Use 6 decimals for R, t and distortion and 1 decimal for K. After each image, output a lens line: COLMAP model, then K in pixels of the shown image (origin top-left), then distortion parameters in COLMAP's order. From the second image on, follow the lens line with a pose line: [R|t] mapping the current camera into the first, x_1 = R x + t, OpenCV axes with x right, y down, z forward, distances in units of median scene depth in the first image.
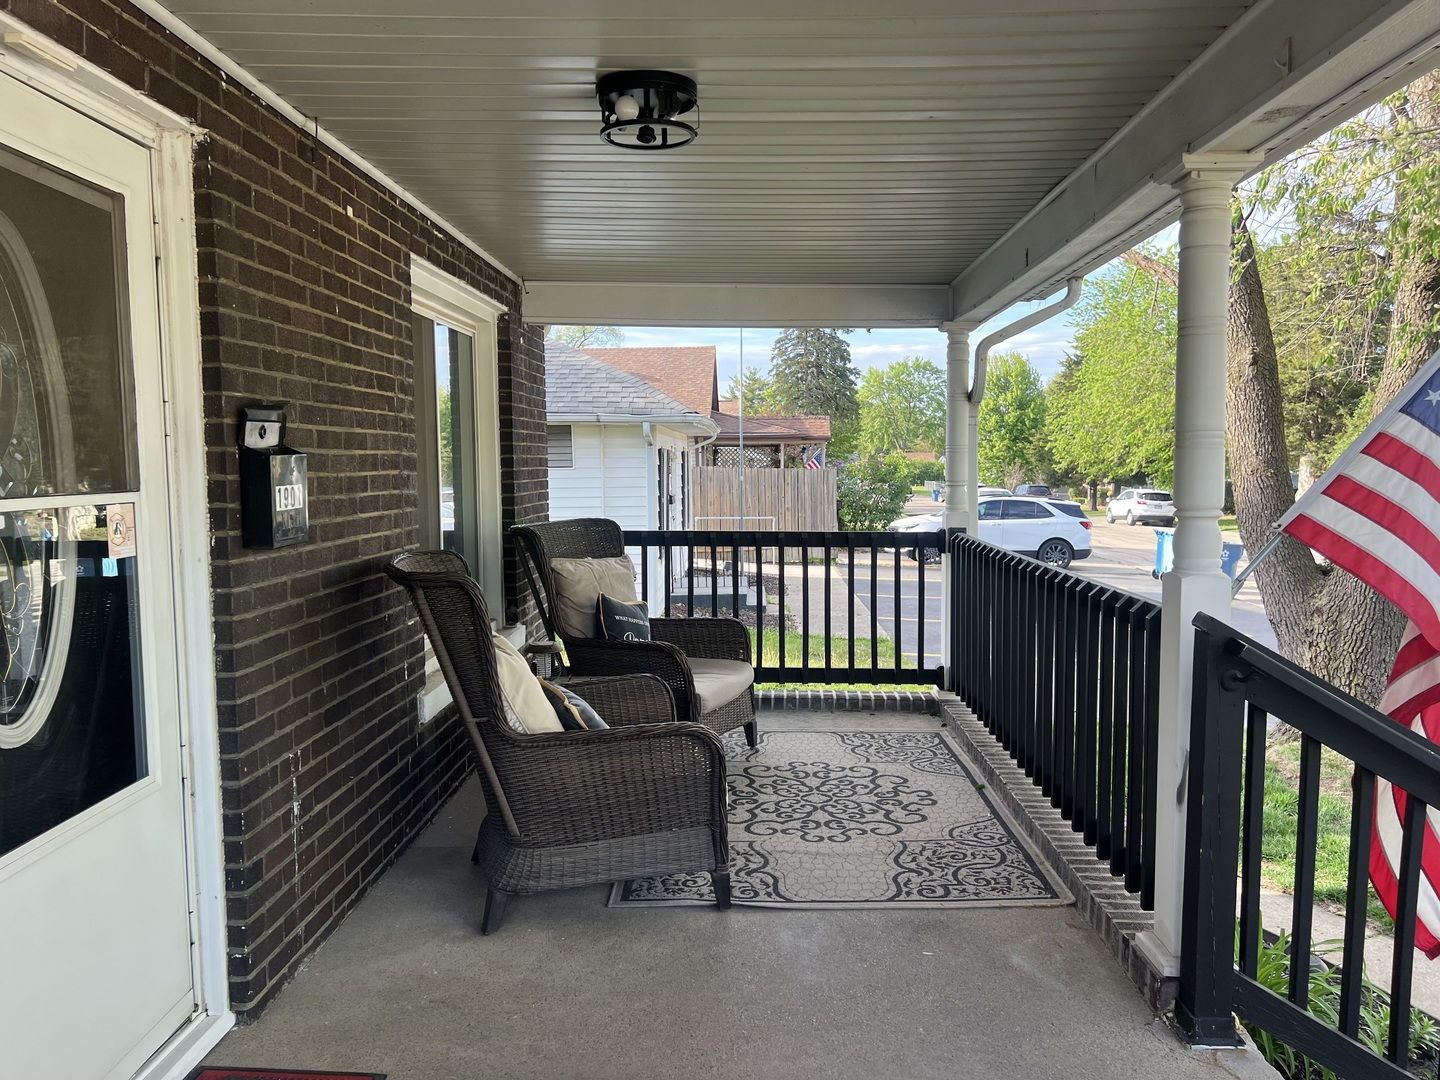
lens RADIAL K [[1094.0, 0, 724.3], [0, 1094.0, 546.1], [0, 0, 1]] dist [0.062203, -0.069071]
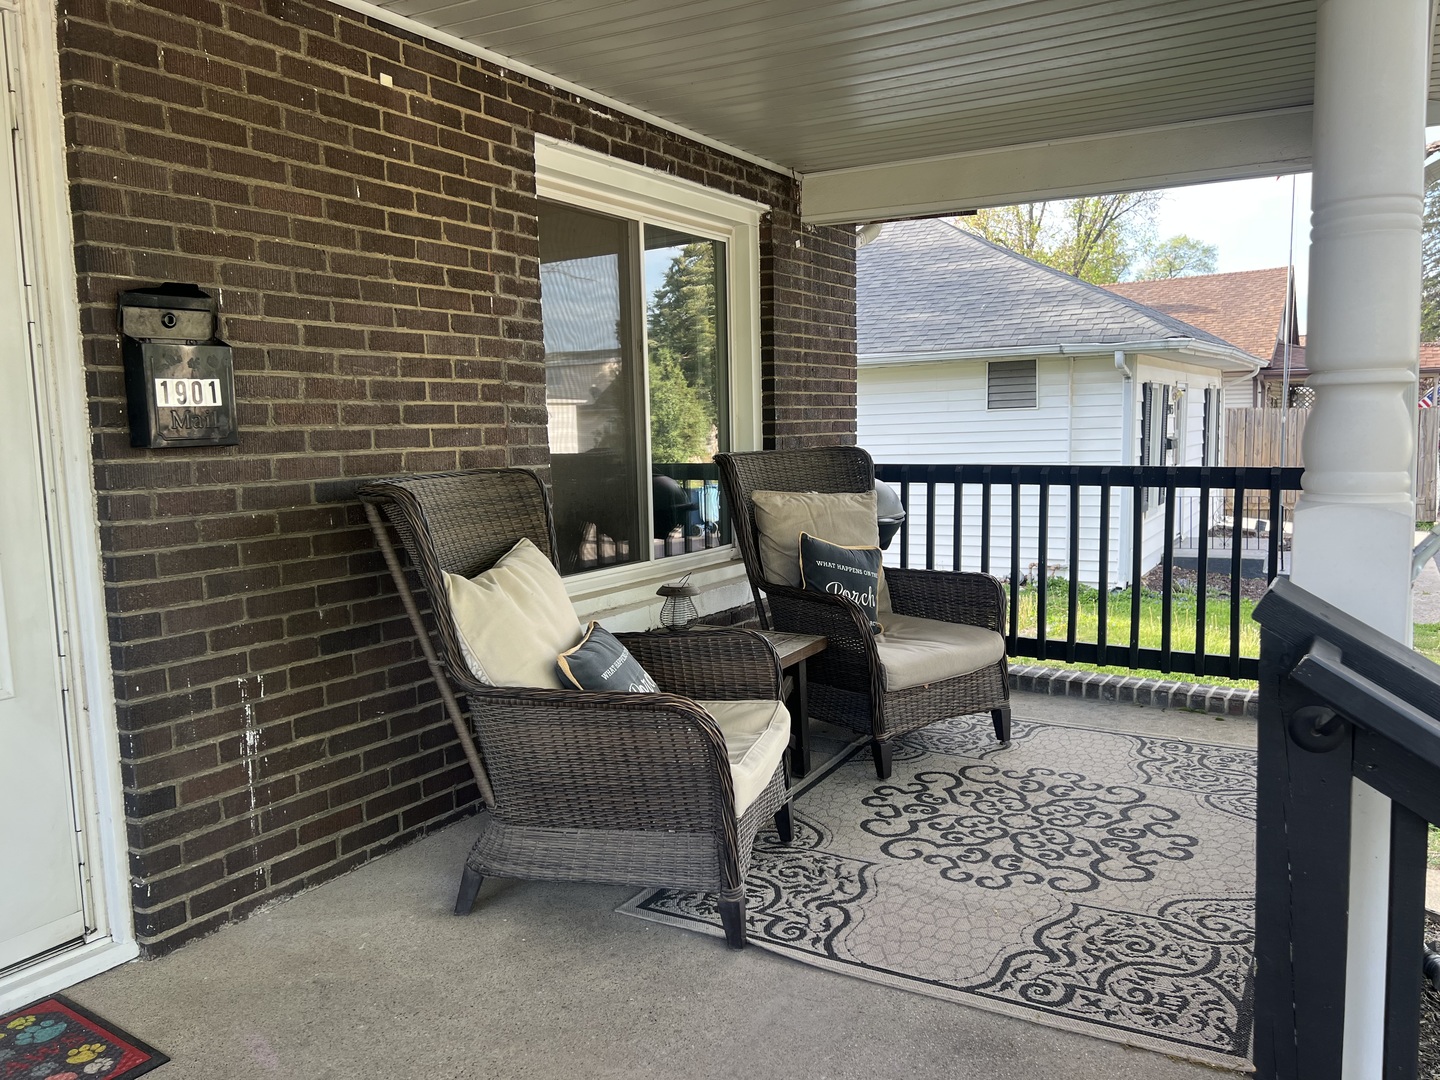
lens RADIAL K [[1094.0, 0, 724.3], [0, 1094.0, 546.1], [0, 0, 1]] dist [0.062203, -0.069071]
pose [[0.867900, 0.044477, -0.494743, 0.283057], [-0.024608, 0.998610, 0.046606, 0.017984], [0.496128, -0.028275, 0.867789, 0.284061]]
